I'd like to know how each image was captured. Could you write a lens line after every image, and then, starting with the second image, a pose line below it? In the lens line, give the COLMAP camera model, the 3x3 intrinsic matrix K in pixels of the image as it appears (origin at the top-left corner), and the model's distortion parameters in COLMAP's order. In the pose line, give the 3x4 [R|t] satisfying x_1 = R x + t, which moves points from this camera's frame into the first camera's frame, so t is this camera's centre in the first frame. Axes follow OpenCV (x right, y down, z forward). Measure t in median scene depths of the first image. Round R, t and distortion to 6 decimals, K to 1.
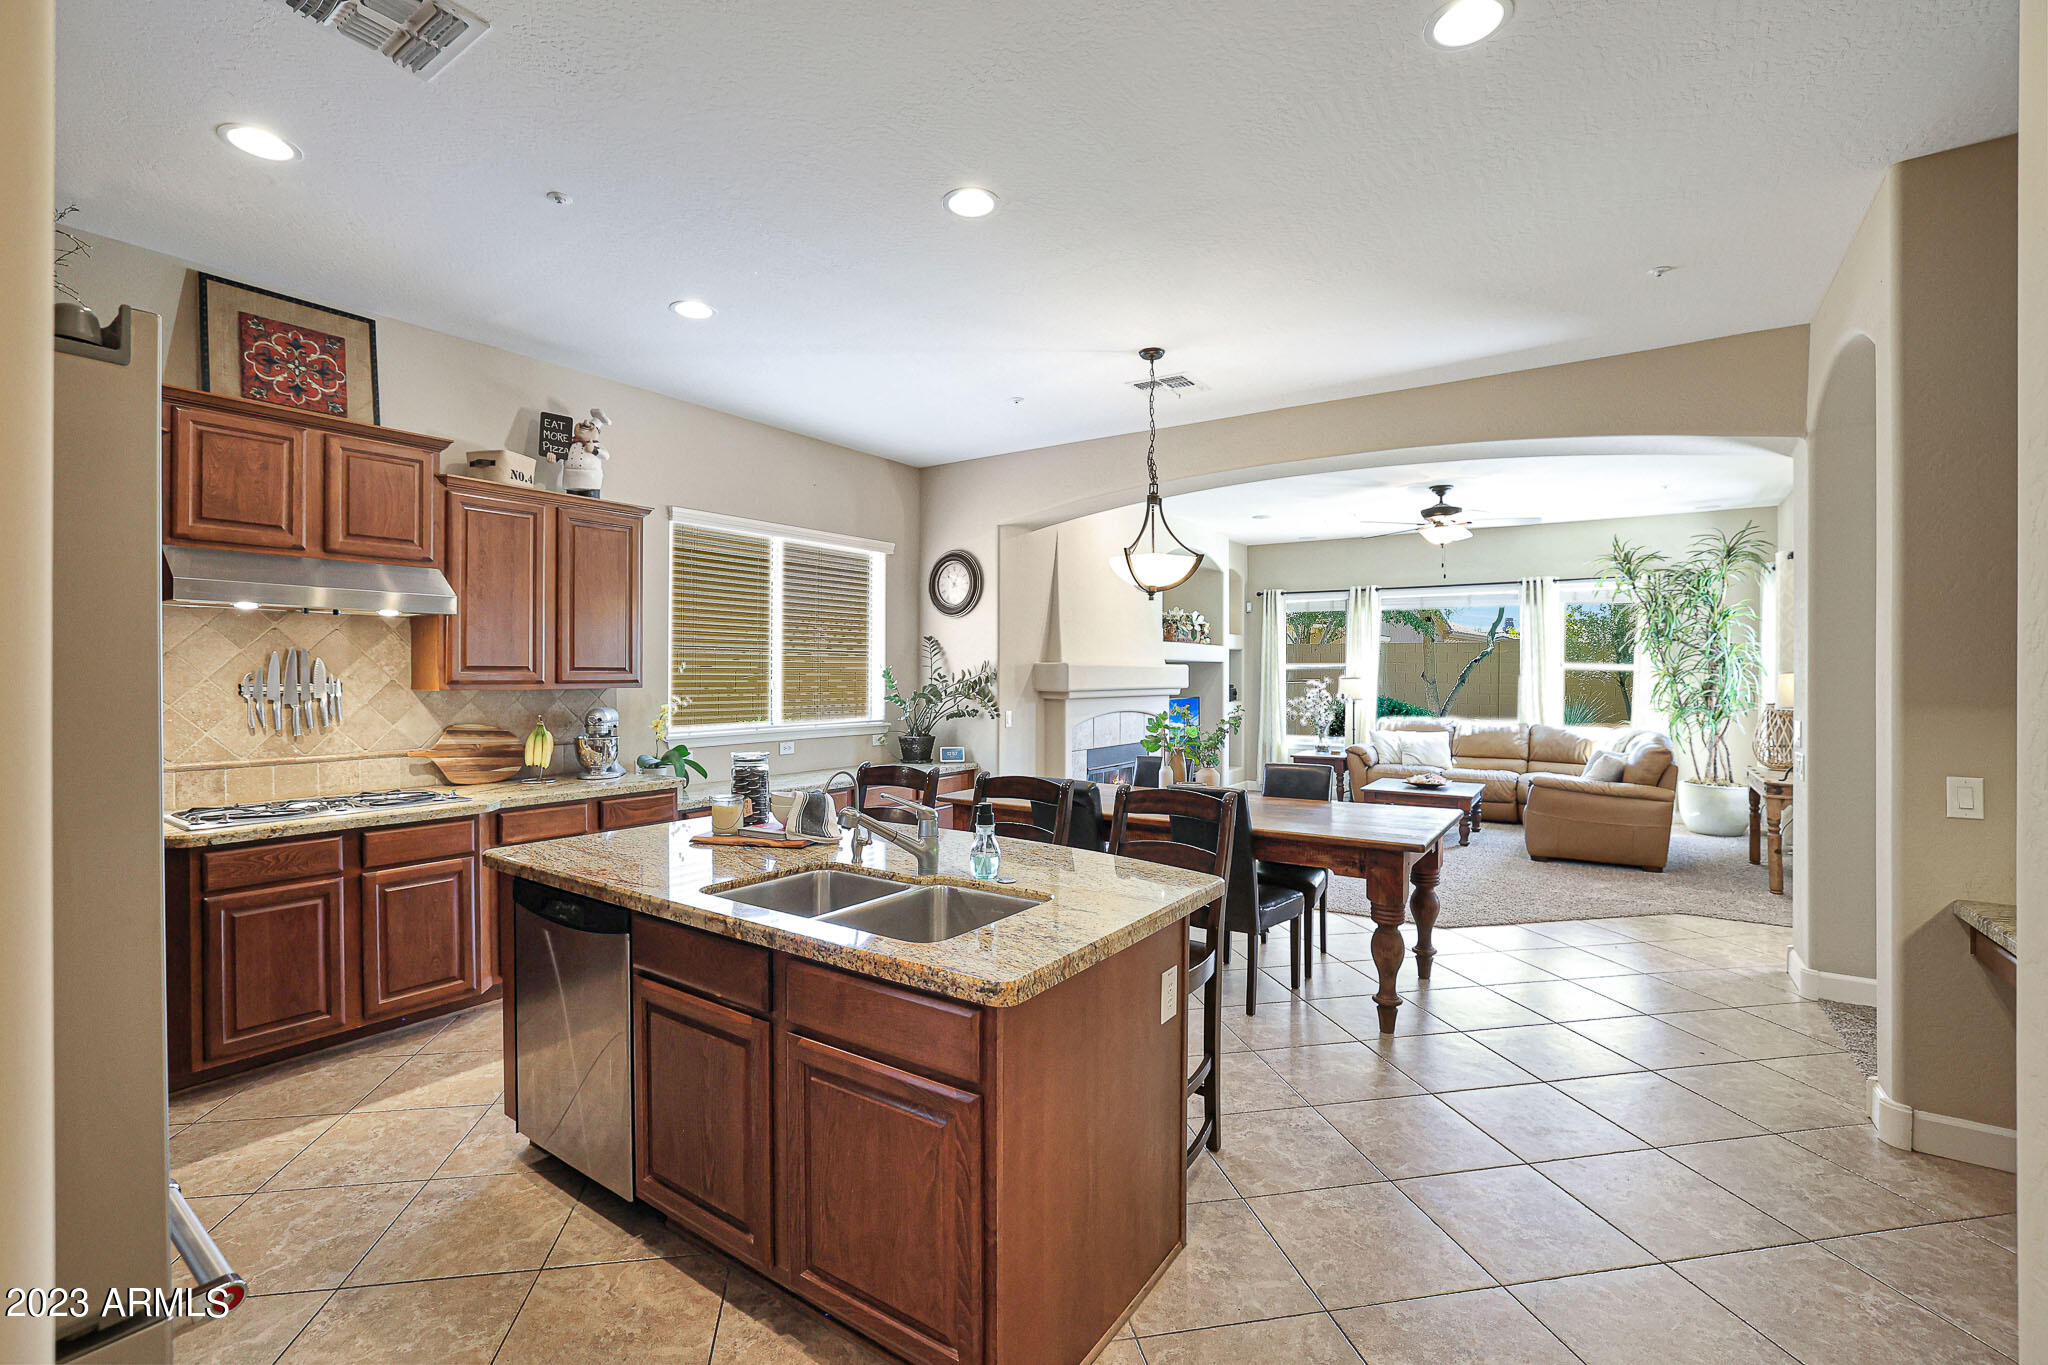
lens RADIAL K [[897.8, 0, 1024.0], [0, 897.8, 682.5], [0, 0, 1]] dist [-0.044271, 0.016752]
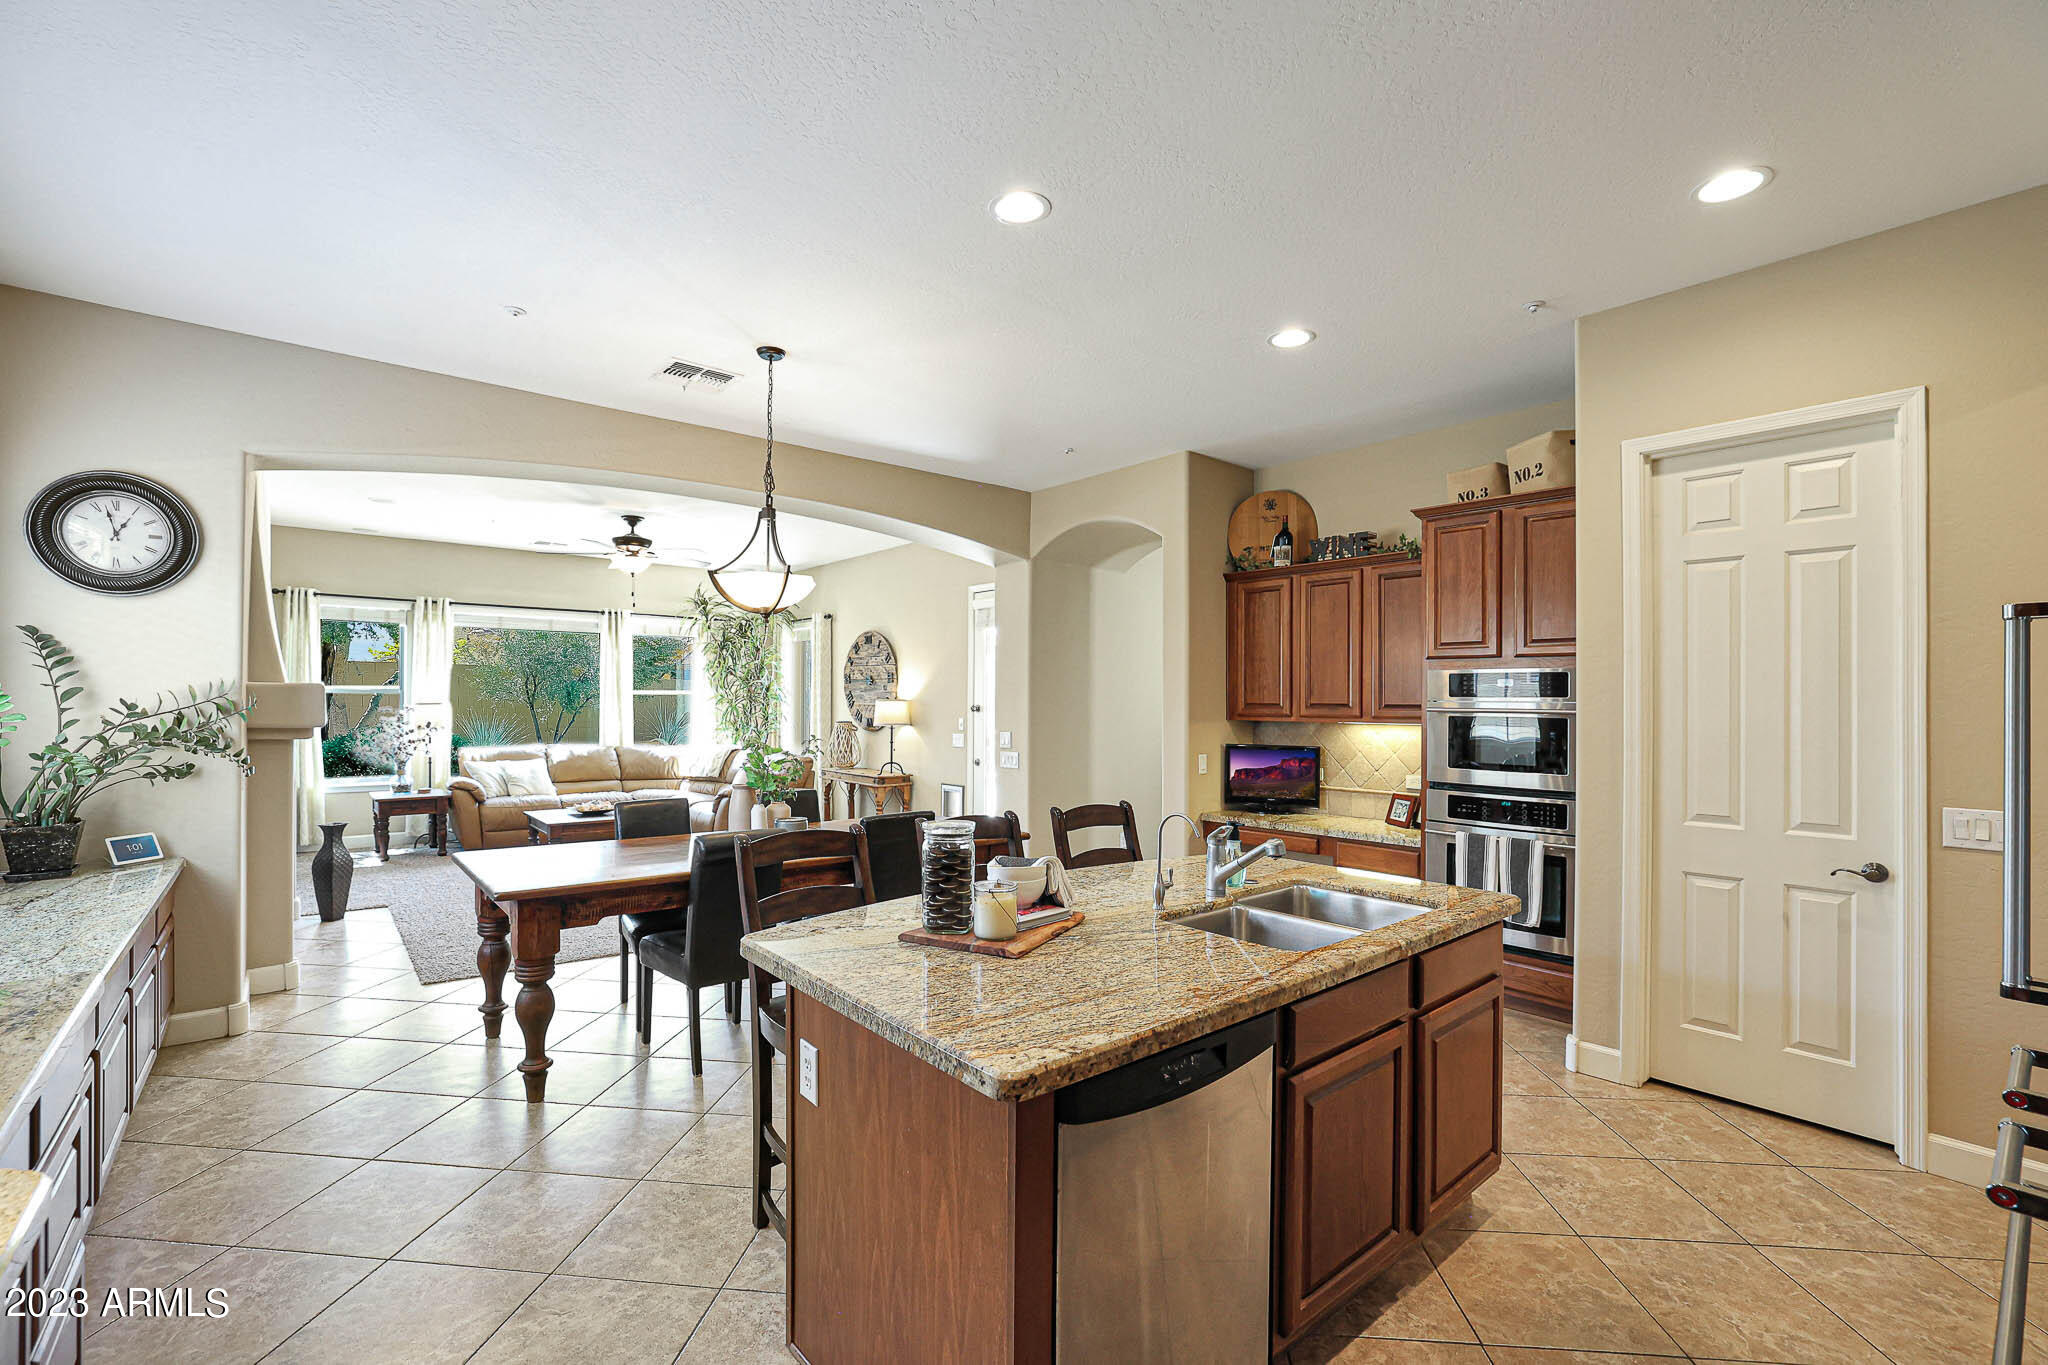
lens RADIAL K [[881.5, 0, 1018.6], [0, 881.5, 707.6], [0, 0, 1]] dist [-0.019372, -0.000043]
pose [[0.271163, -0.007593, 0.962504, -0.312076], [0.002060, 0.999971, 0.007308, -0.006305], [-0.962531, 0.000001, 0.271171, 0.245695]]
